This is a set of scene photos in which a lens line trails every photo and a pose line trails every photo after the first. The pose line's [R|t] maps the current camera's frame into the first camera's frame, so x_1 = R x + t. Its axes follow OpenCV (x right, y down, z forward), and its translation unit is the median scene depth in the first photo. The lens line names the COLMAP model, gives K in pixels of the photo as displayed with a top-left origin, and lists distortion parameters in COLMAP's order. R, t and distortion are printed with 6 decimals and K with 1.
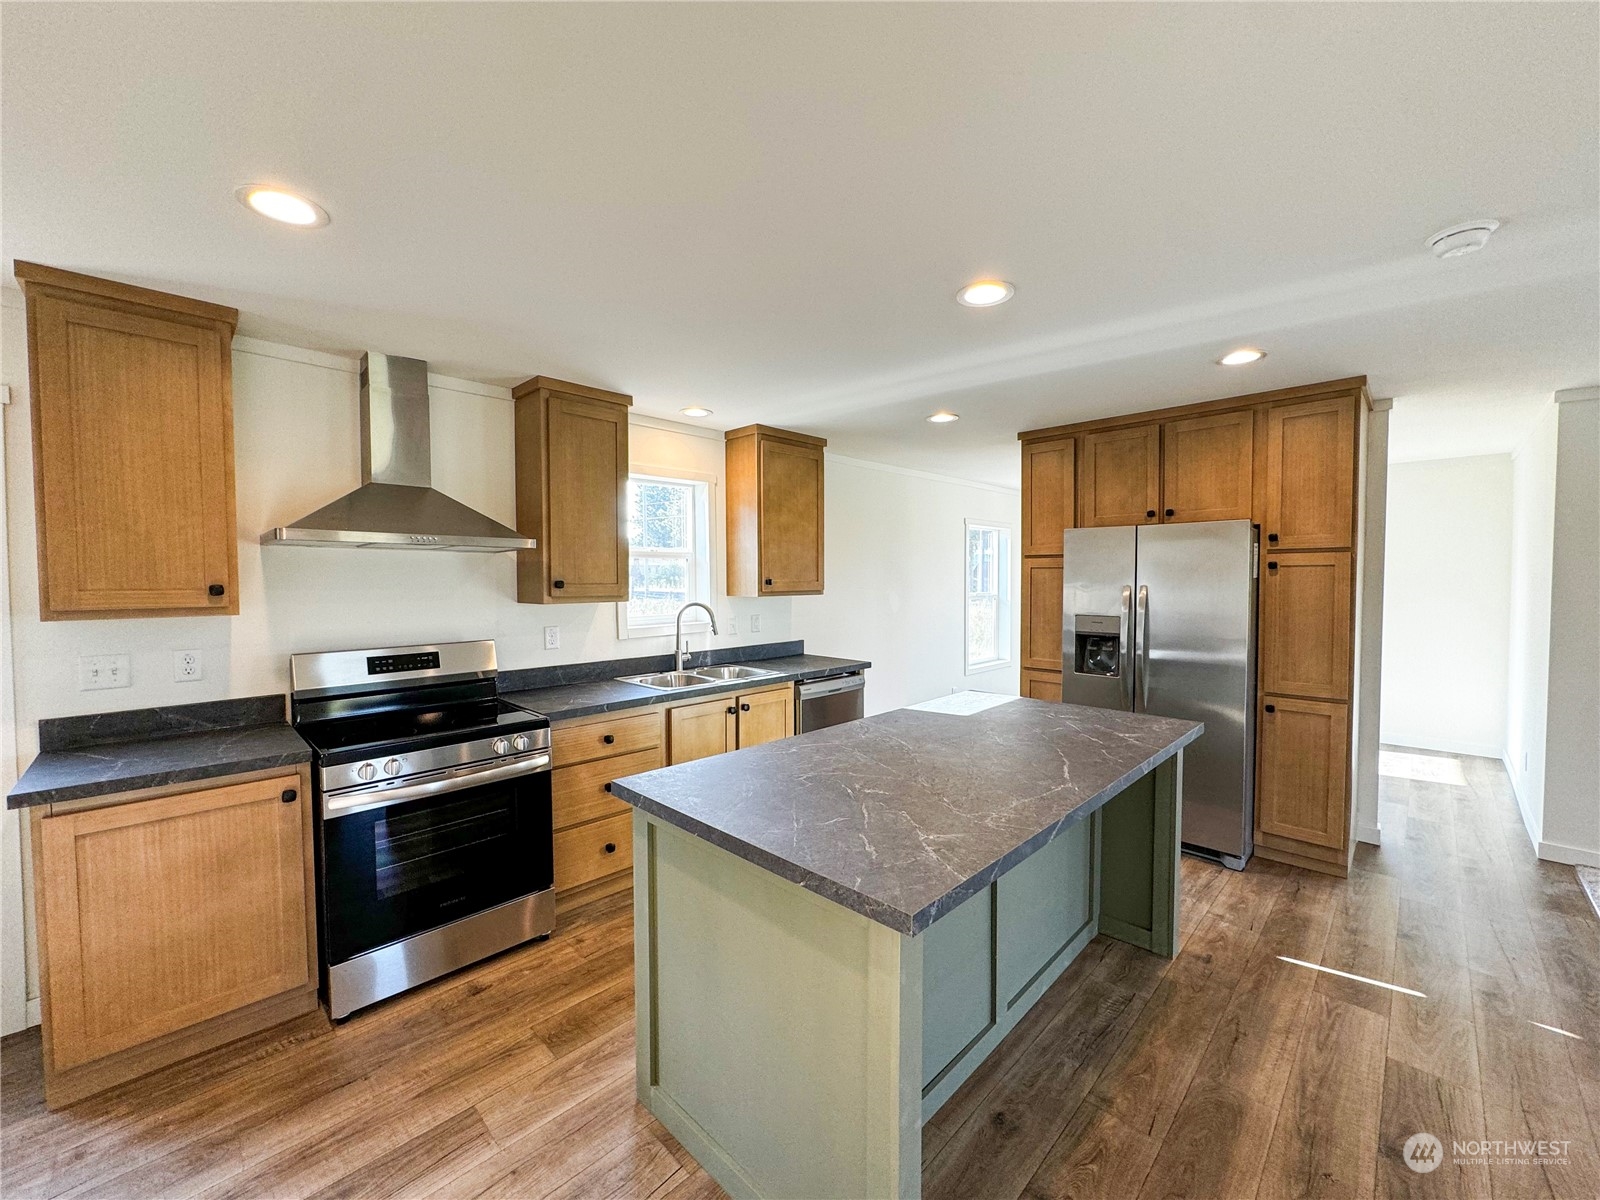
lens RADIAL K [[632.3, 0, 804.7], [0, 632.3, 594.7], [0, 0, 1]] dist [-0.002235, -0.000378]
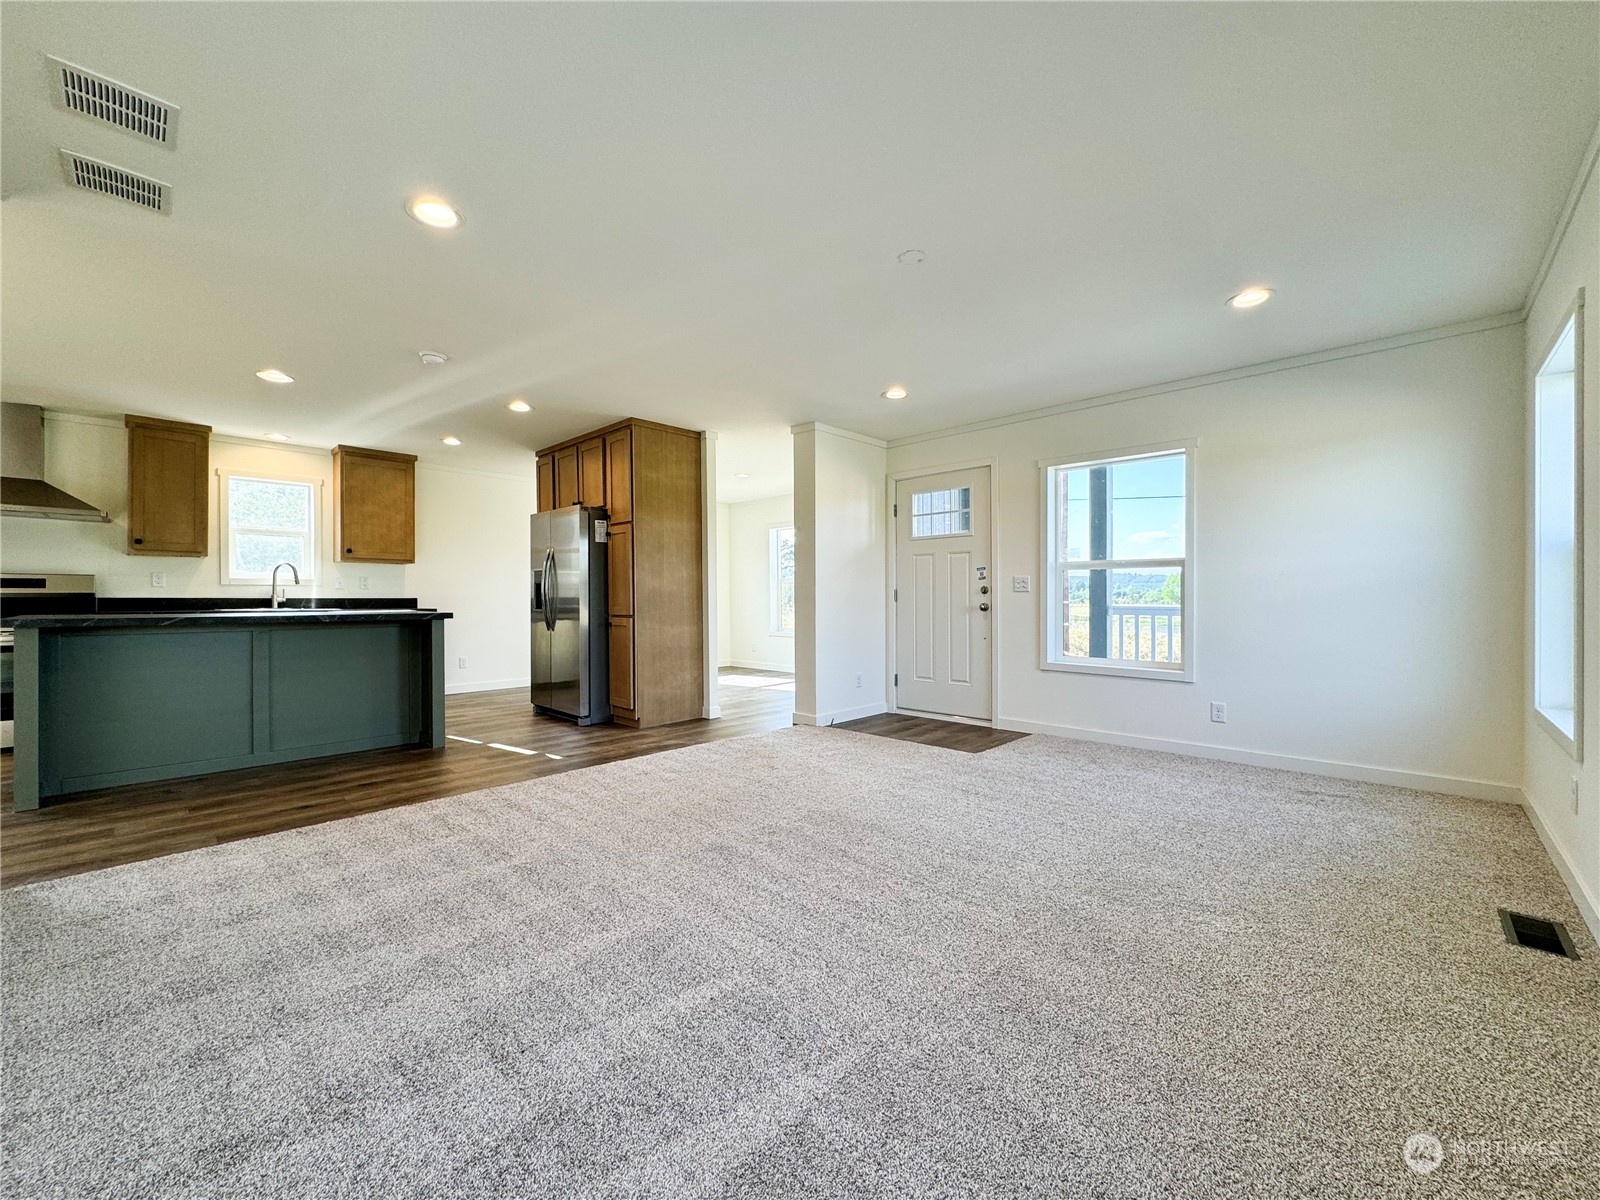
lens RADIAL K [[632.3, 0, 808.2], [0, 632.3, 598.2], [0, 0, 1]] dist [-0.002235, -0.000378]
pose [[0.999891, 0.003054, 0.014459, 1.329008], [-0.002627, 0.999561, -0.029494, 0.175177], [-0.014542, 0.029453, 0.999460, -0.647871]]
